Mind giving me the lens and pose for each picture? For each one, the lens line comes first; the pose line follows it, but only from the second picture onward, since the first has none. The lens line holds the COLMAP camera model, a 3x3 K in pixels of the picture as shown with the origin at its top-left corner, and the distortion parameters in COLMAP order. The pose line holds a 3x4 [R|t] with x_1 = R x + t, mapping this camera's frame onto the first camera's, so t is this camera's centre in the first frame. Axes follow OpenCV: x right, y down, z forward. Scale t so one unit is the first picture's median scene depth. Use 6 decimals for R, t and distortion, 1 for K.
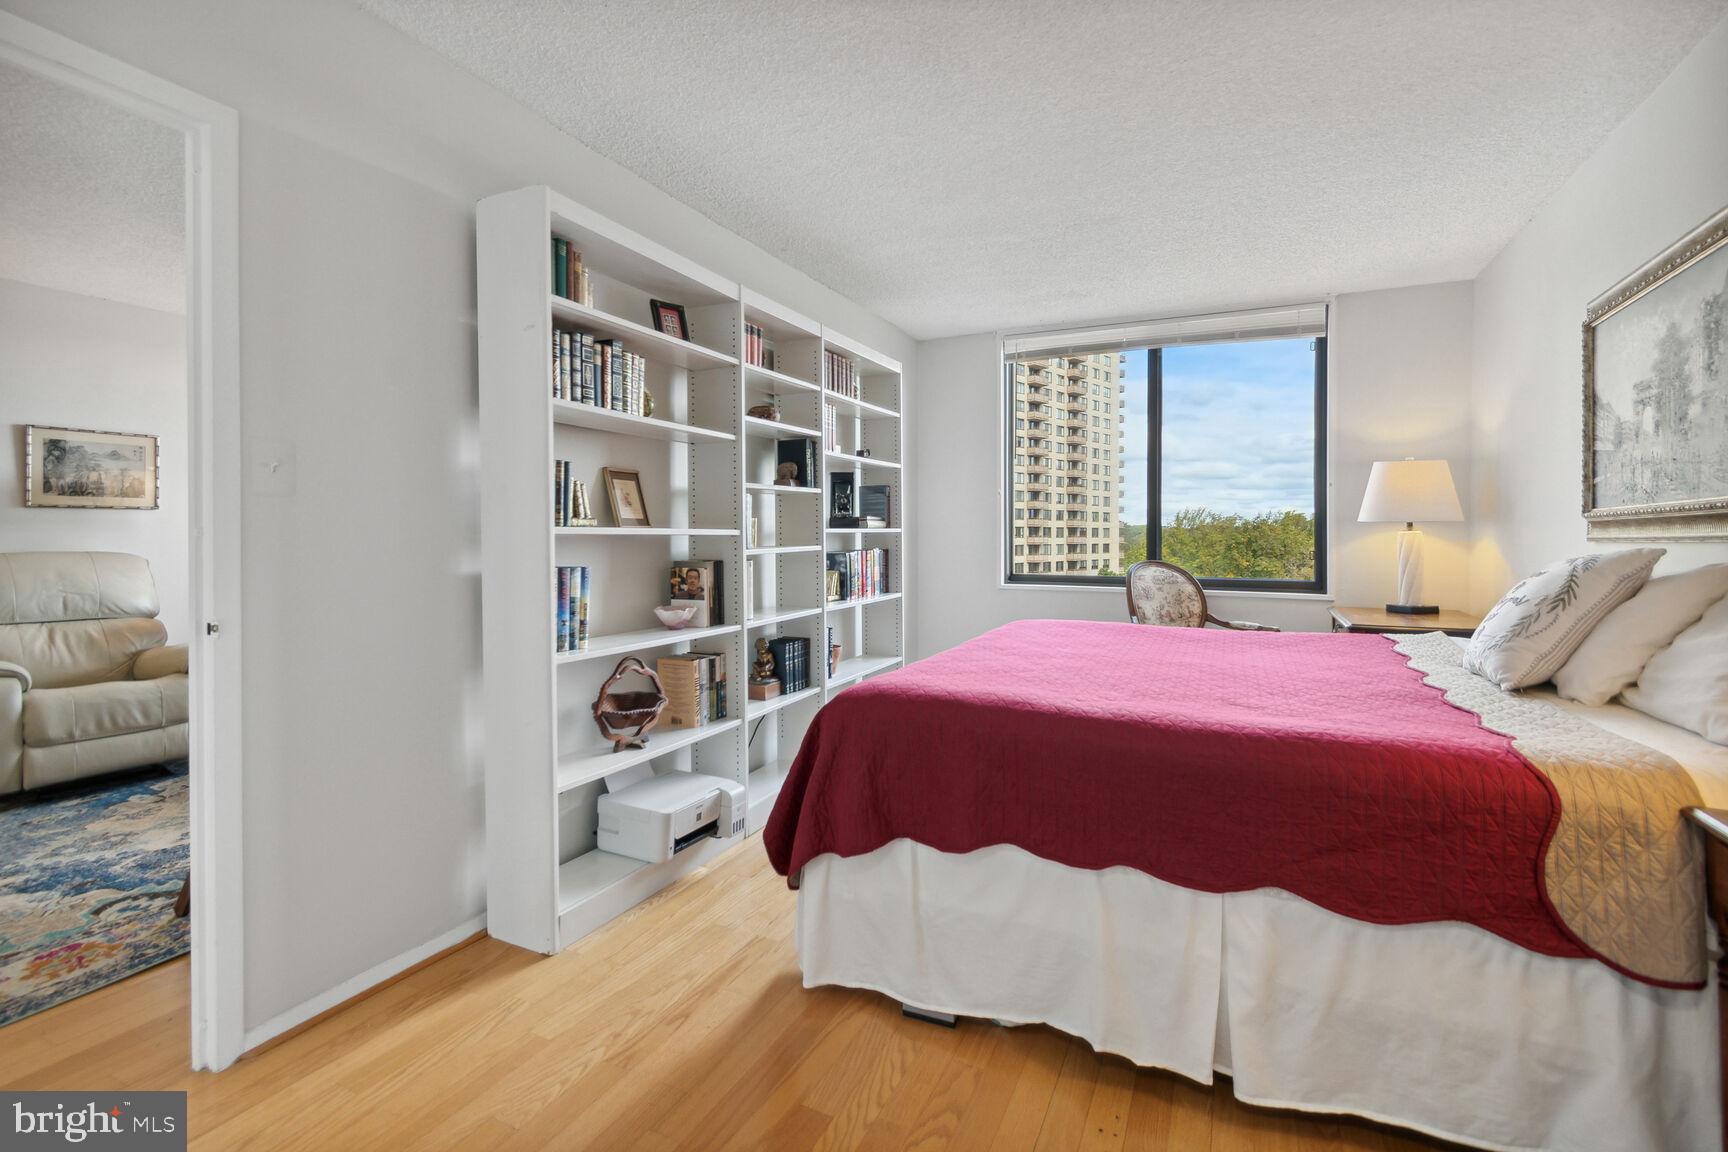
lens RADIAL K [[783.9, 0, 867.3], [0, 783.9, 557.0], [0, 0, 1]] dist [0.011625, -0.013779]
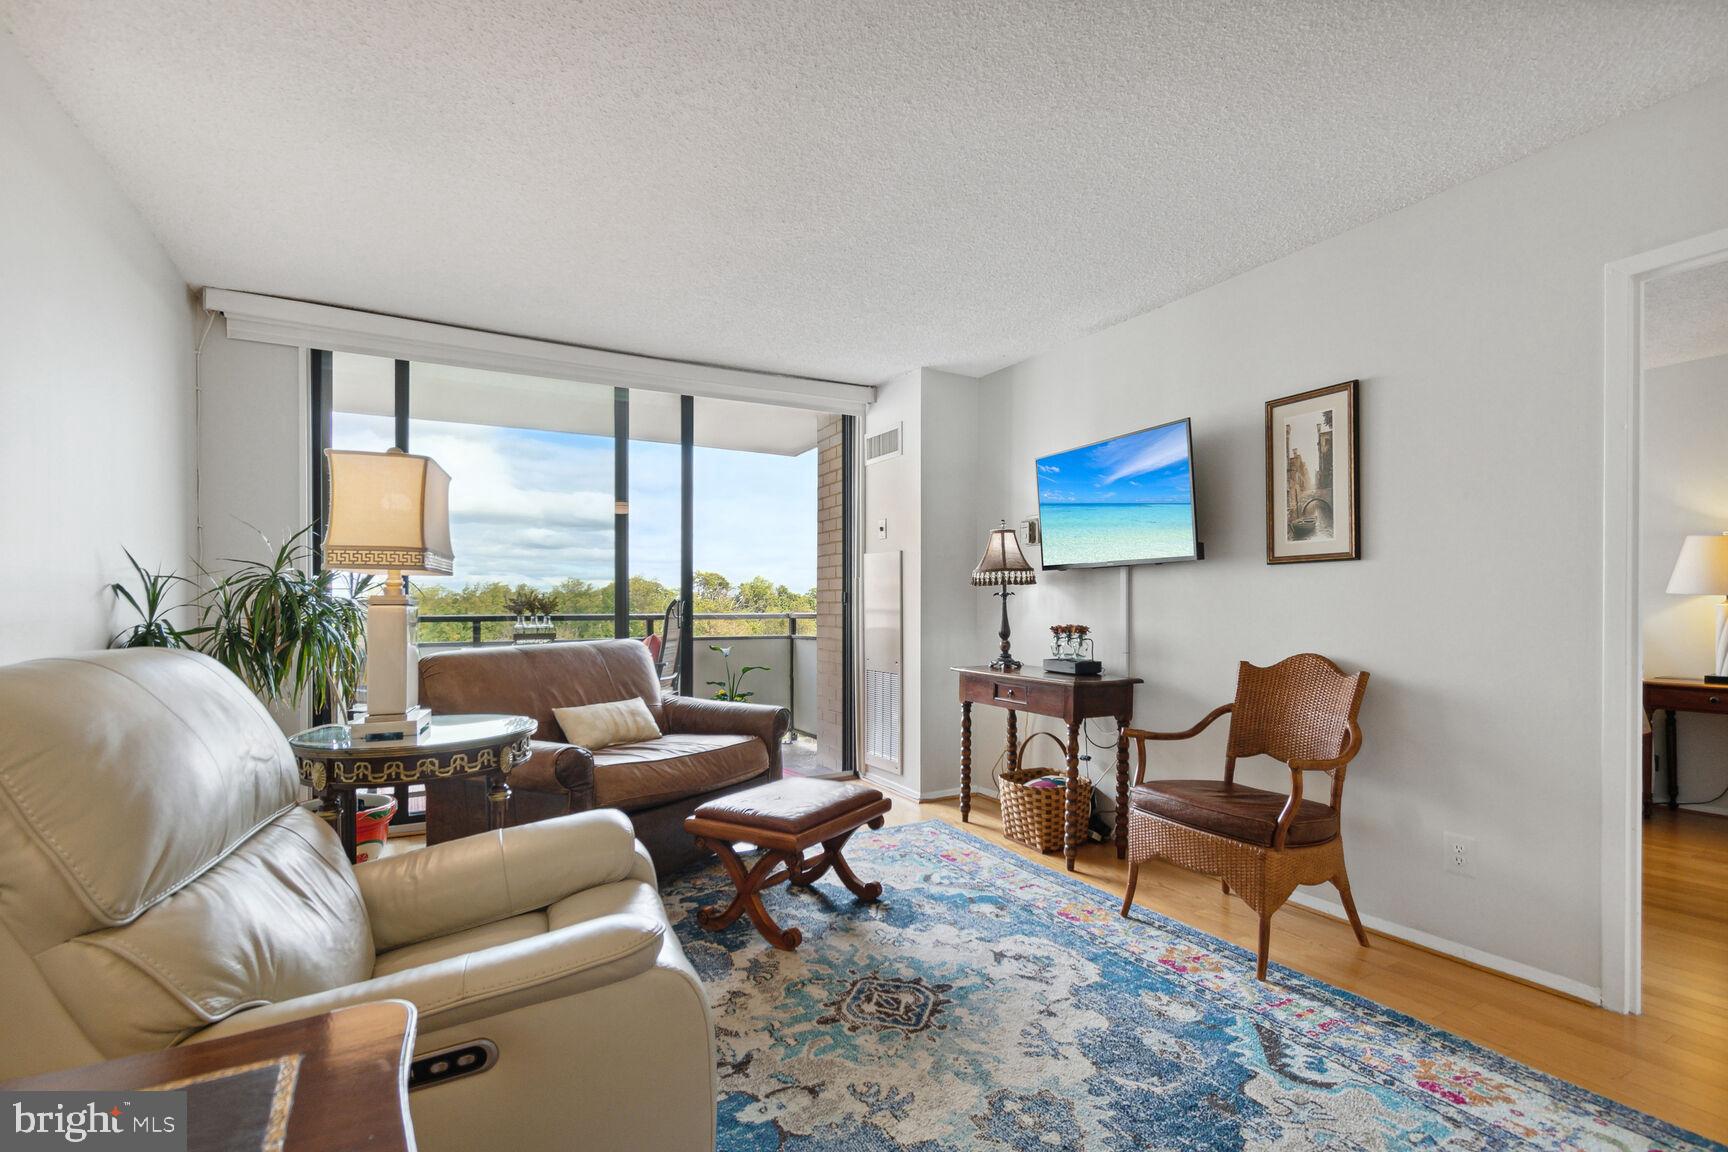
lens RADIAL K [[812.7, 0, 874.9], [0, 812.7, 601.9], [0, 0, 1]] dist [-0.001467, -0.000606]
pose [[0.566680, -0.002713, 0.823934, -1.210165], [0.030442, 0.999381, -0.017646, -0.012869], [-0.823375, 0.035082, 0.566412, 0.570939]]
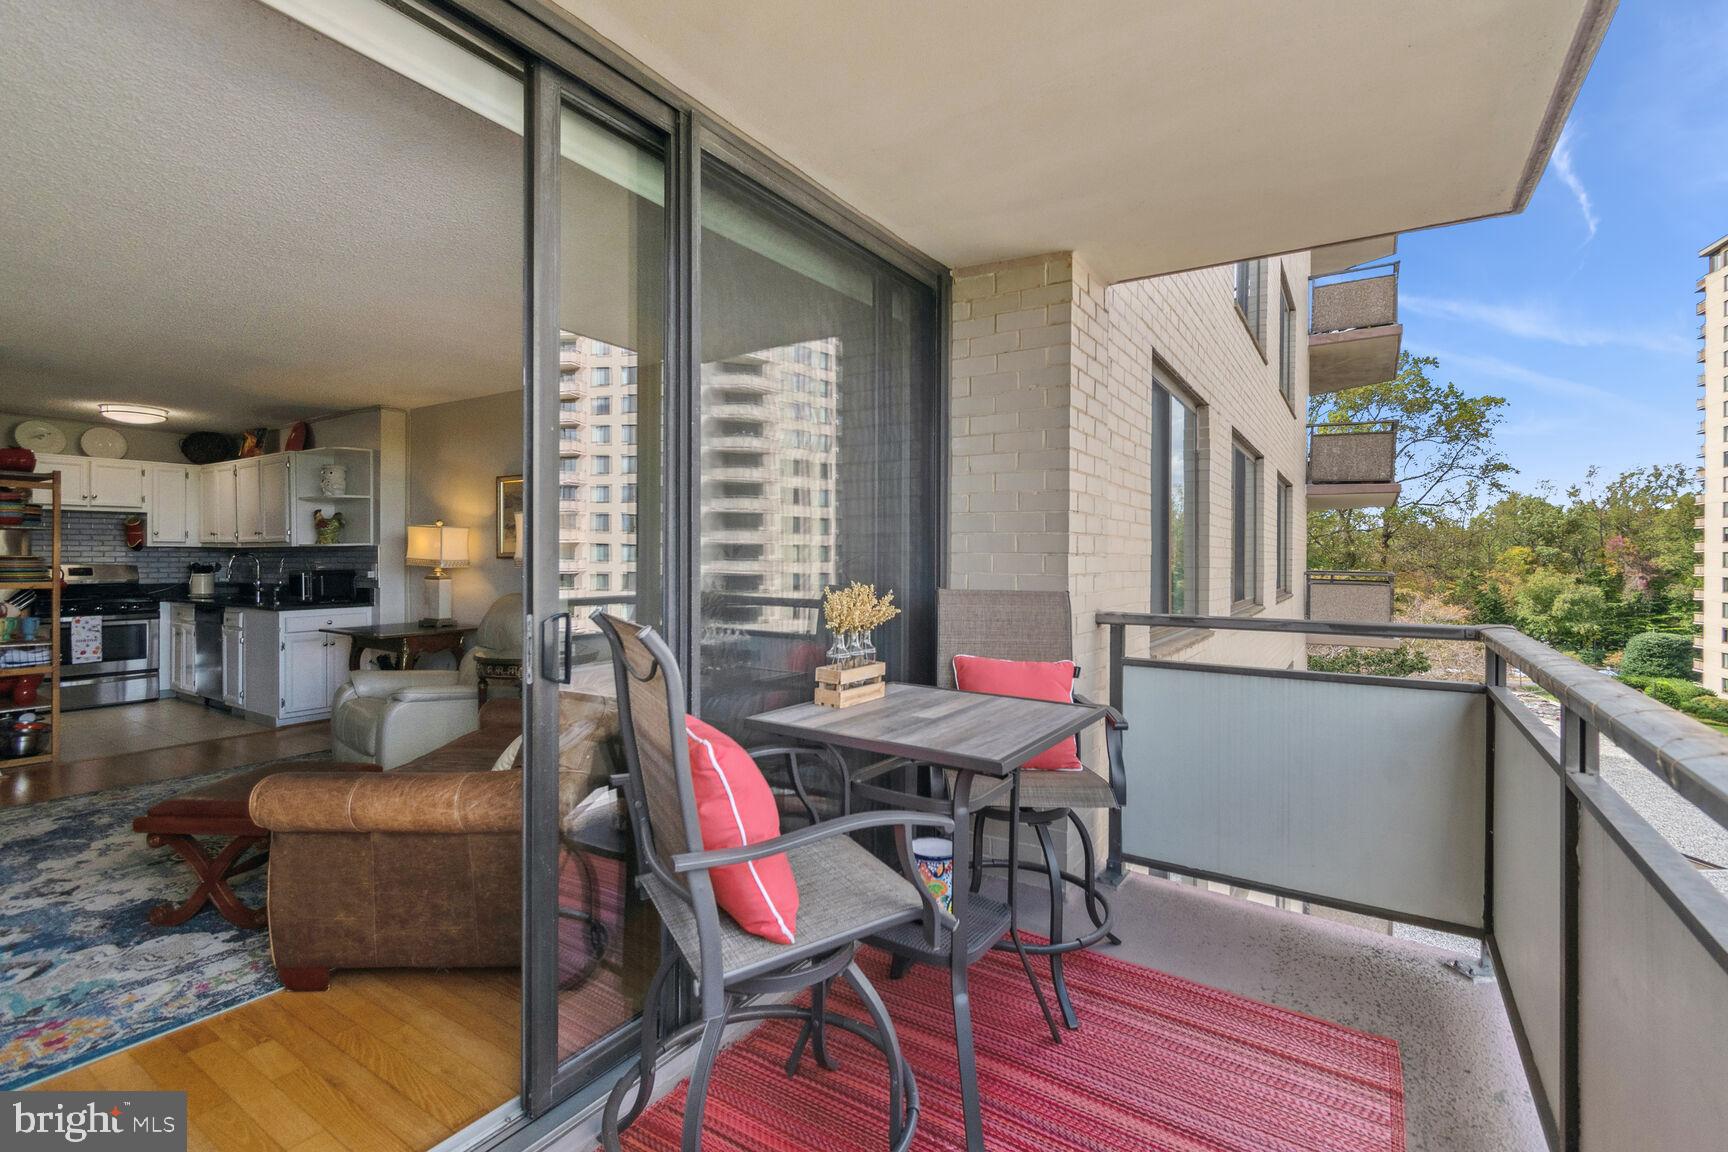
lens RADIAL K [[783.9, 0, 867.3], [0, 783.9, 557.0], [0, 0, 1]] dist [0.011625, -0.013779]
pose [[-0.137125, 0.001154, -0.990553, 0.057004], [-0.035018, 0.999369, 0.006012, -0.070599], [0.989935, 0.035511, -0.136998, 1.738594]]
